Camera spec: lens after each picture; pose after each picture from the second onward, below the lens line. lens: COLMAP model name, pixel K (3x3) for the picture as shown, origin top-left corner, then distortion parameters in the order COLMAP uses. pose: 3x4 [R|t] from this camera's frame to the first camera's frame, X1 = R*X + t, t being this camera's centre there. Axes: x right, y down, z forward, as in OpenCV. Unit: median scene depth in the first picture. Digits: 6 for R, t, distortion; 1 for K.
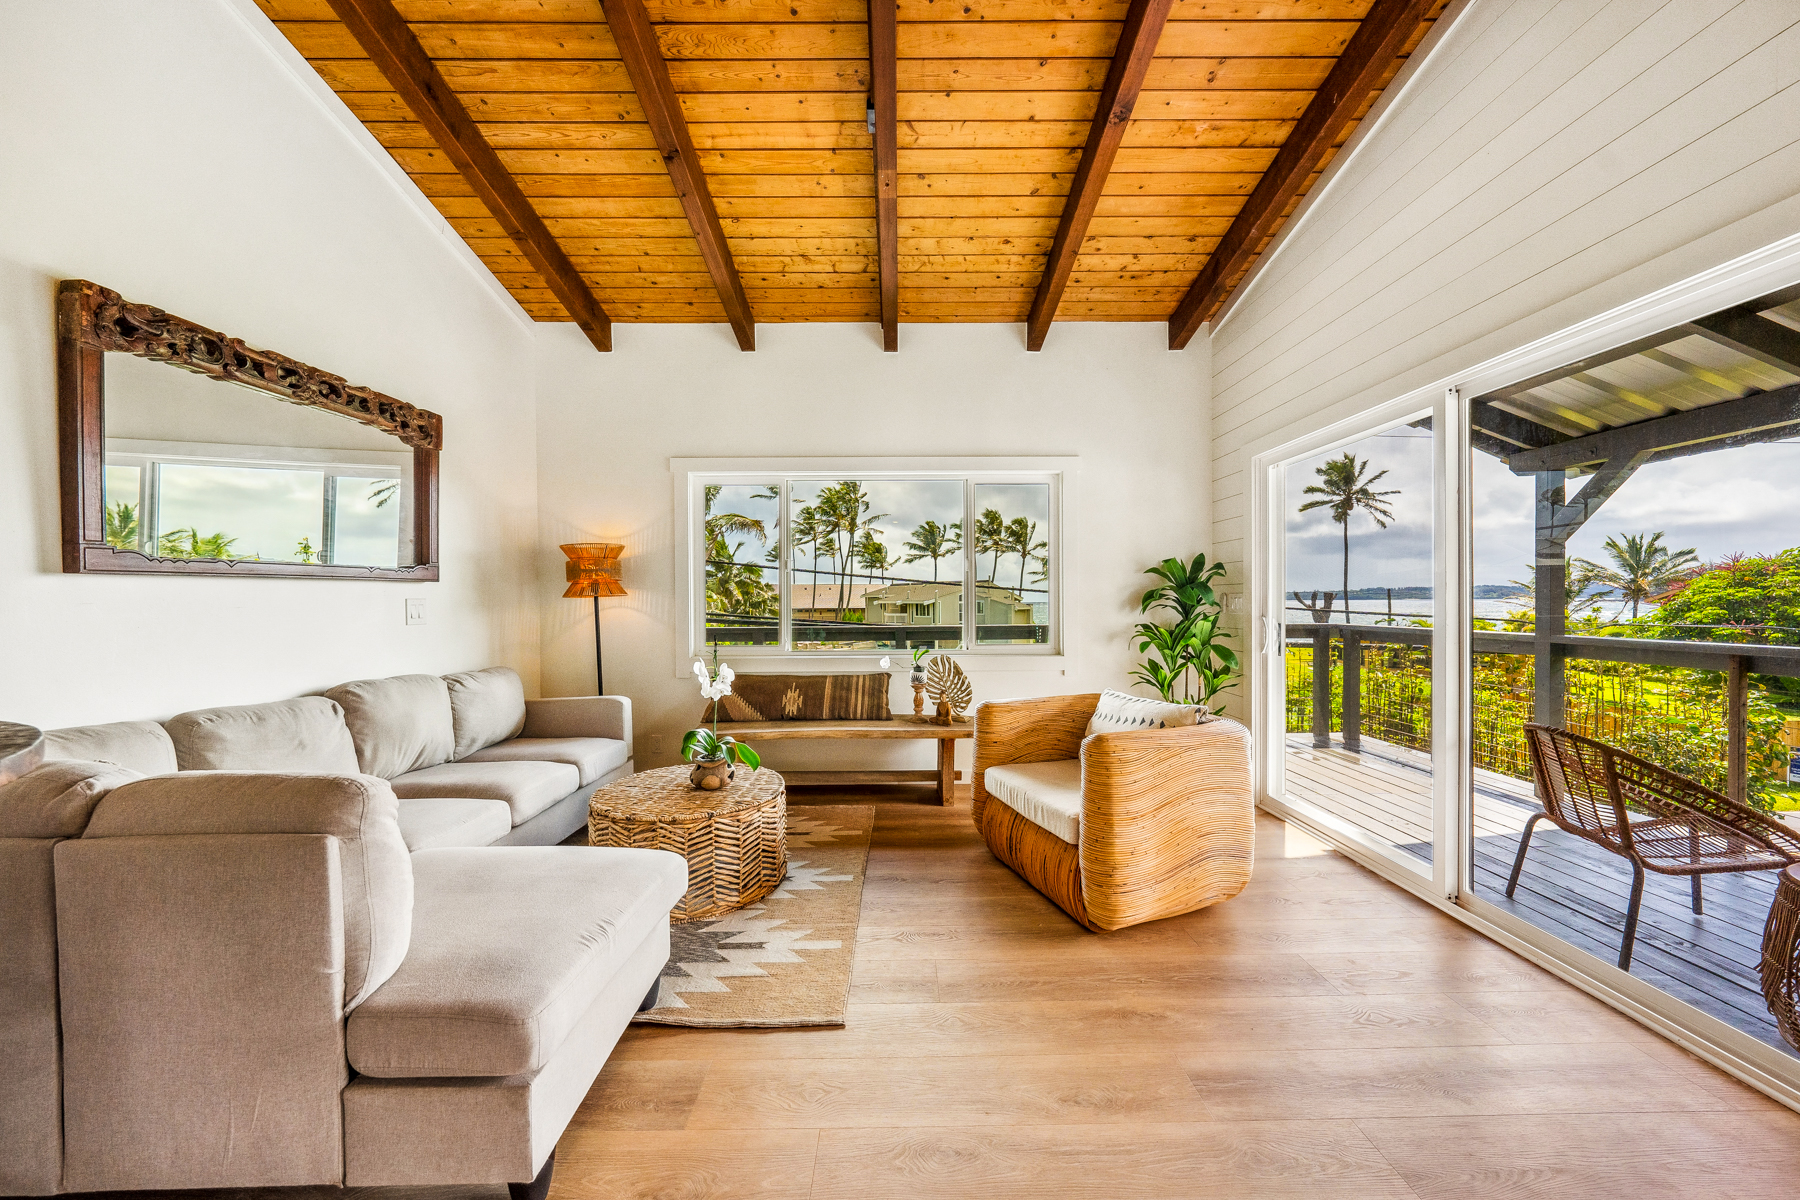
lens RADIAL K [[624.4, 0, 901.5], [0, 624.4, 610.2], [0, 0, 1]] dist [-0.002564, -0.000185]
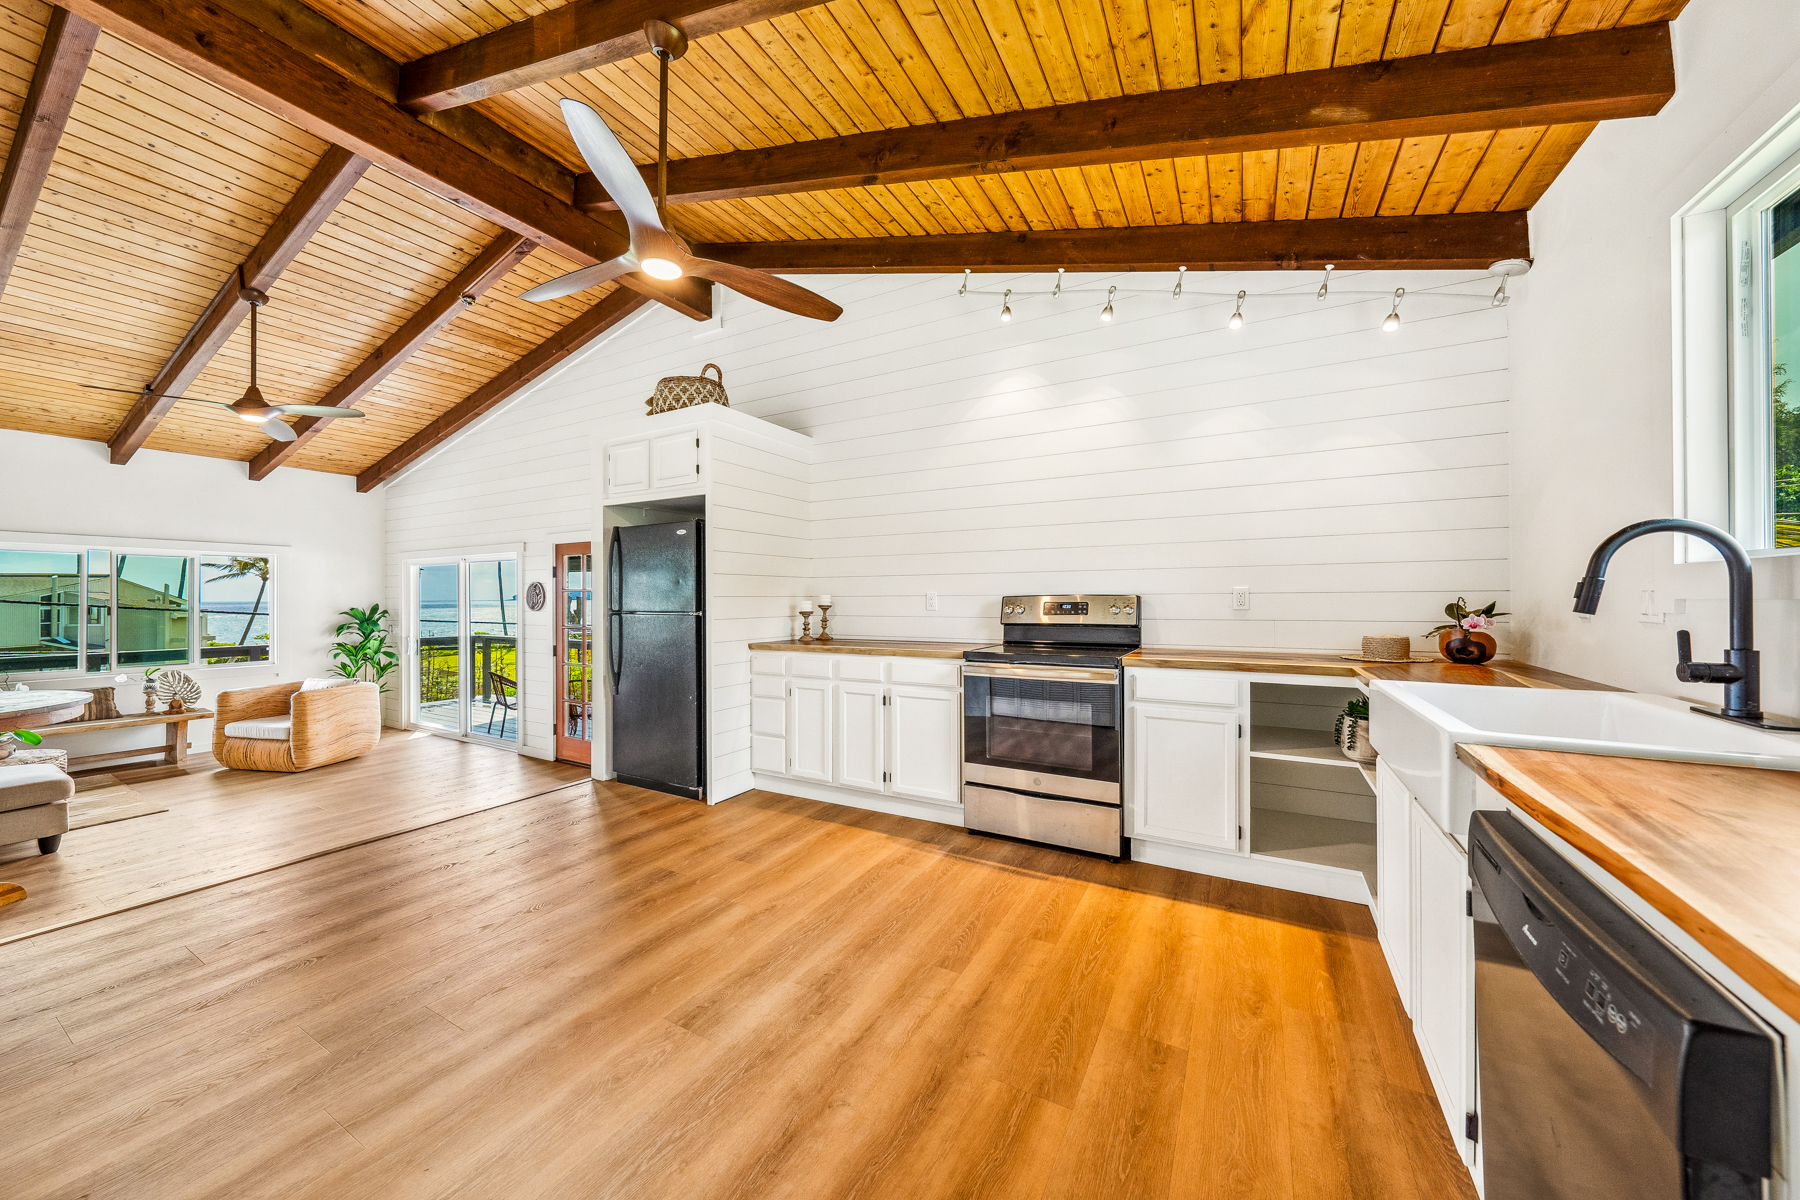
lens RADIAL K [[624.4, 0, 902.4], [0, 624.4, 595.4], [0, 0, 1]] dist [-0.002564, -0.000185]
pose [[0.492542, 0.009410, 0.870238, -0.406804], [0.010522, 0.999804, -0.016766, -0.073927], [-0.870225, 0.017414, 0.492346, -1.414497]]
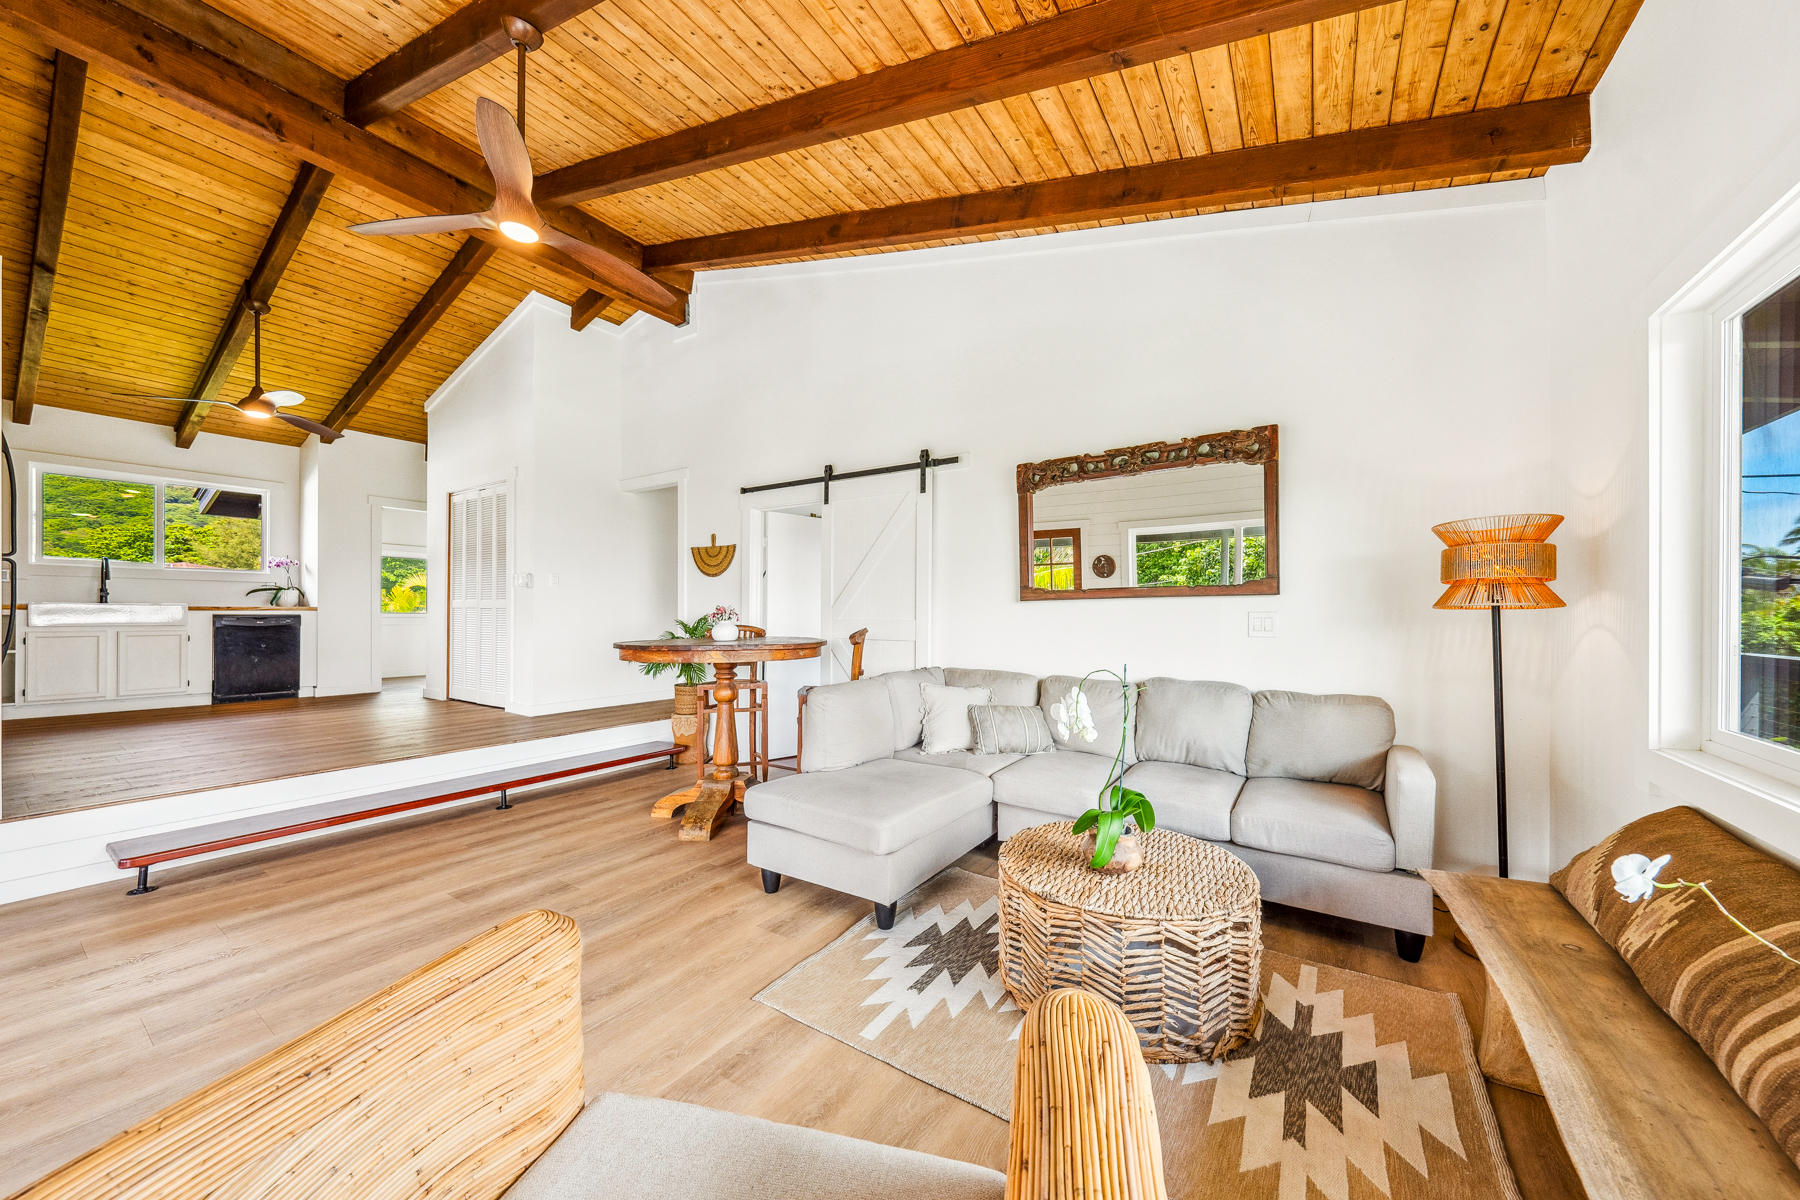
lens RADIAL K [[624.4, 0, 910.8], [0, 624.4, 616.1], [0, 0, 1]] dist [-0.002564, -0.000185]
pose [[-0.547978, 0.010402, -0.836428, 0.327106], [-0.008926, 0.999793, 0.018281, -0.020492], [0.836445, 0.017484, -0.547772, 0.882906]]
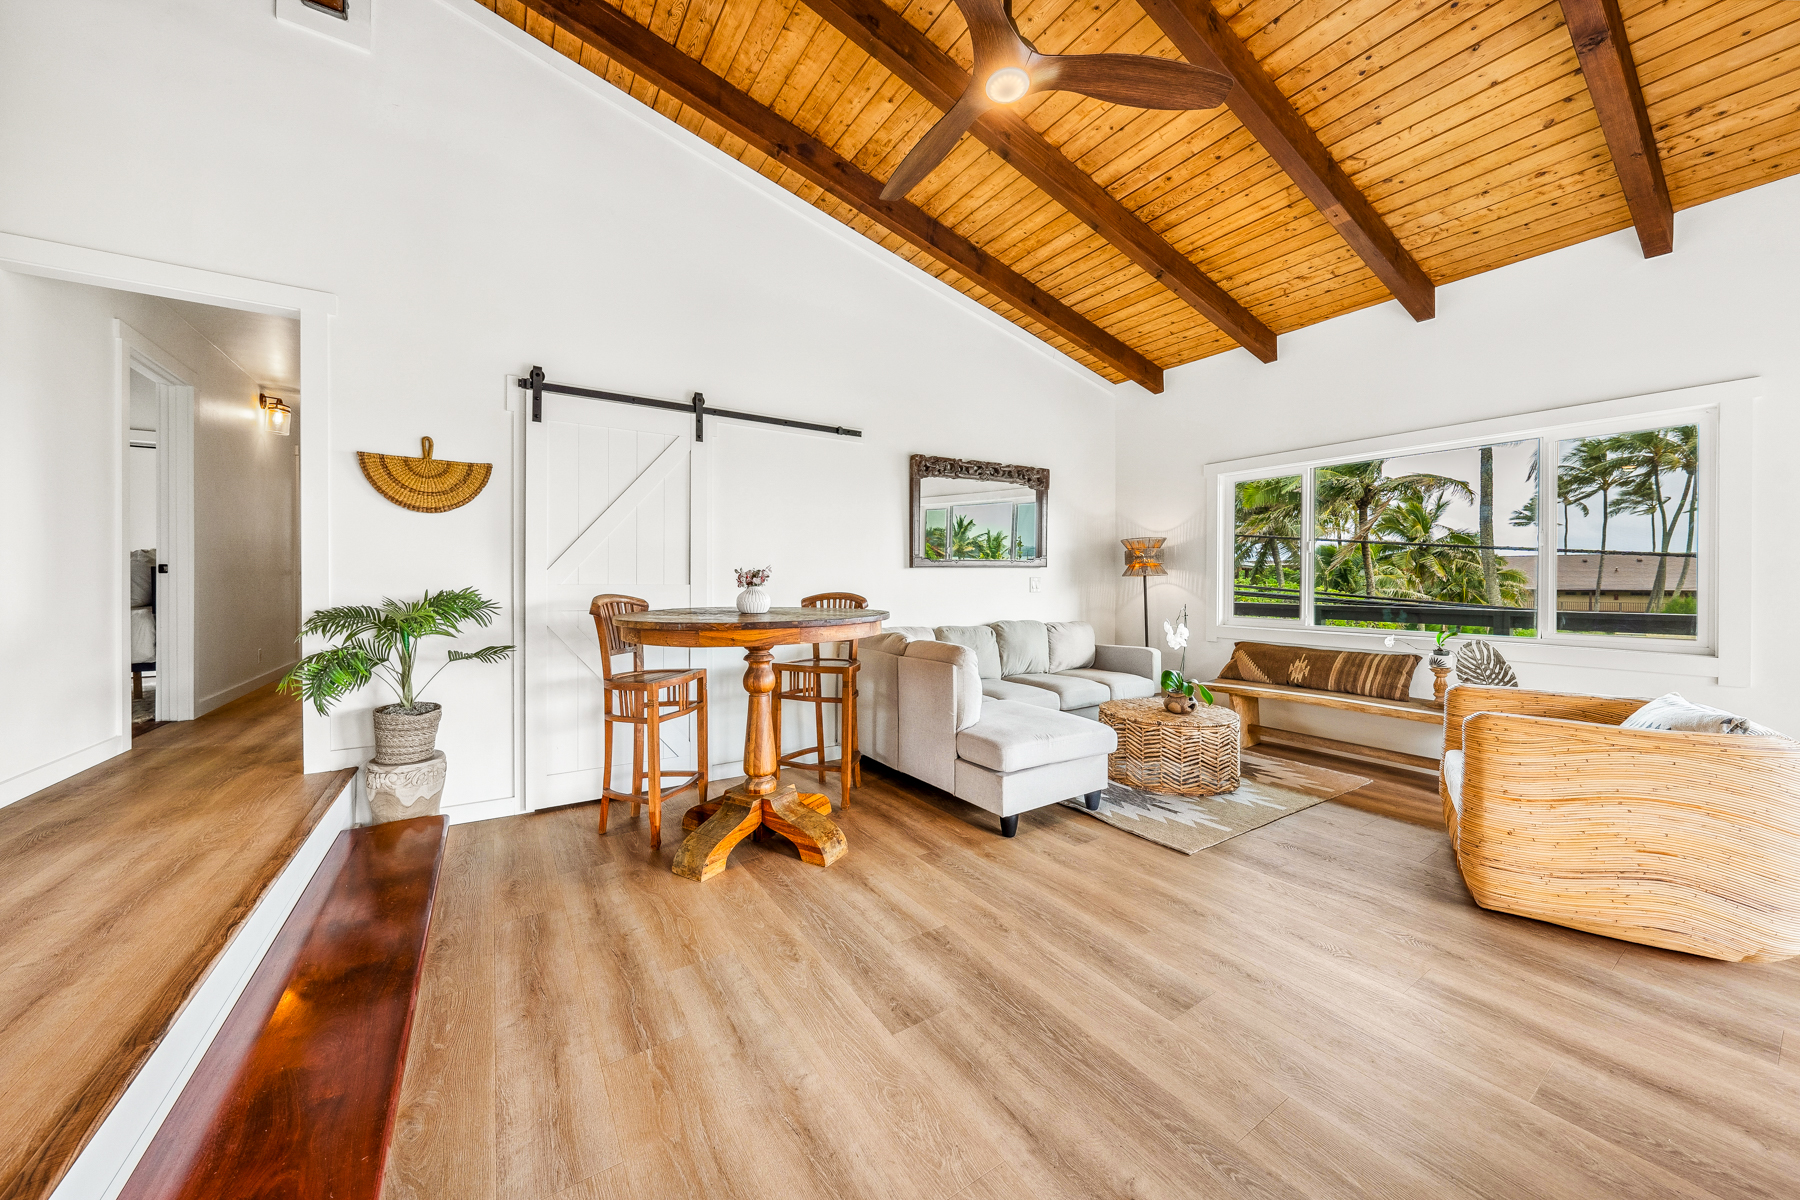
lens RADIAL K [[624.4, 0, 891.7], [0, 624.4, 587.1], [0, 0, 1]] dist [-0.002564, -0.000185]
pose [[0.534837, 0.015502, -0.844813, 0.388631], [-0.015952, 0.999839, 0.008247, 0.000360], [0.844805, 0.009066, 0.534998, -0.218445]]
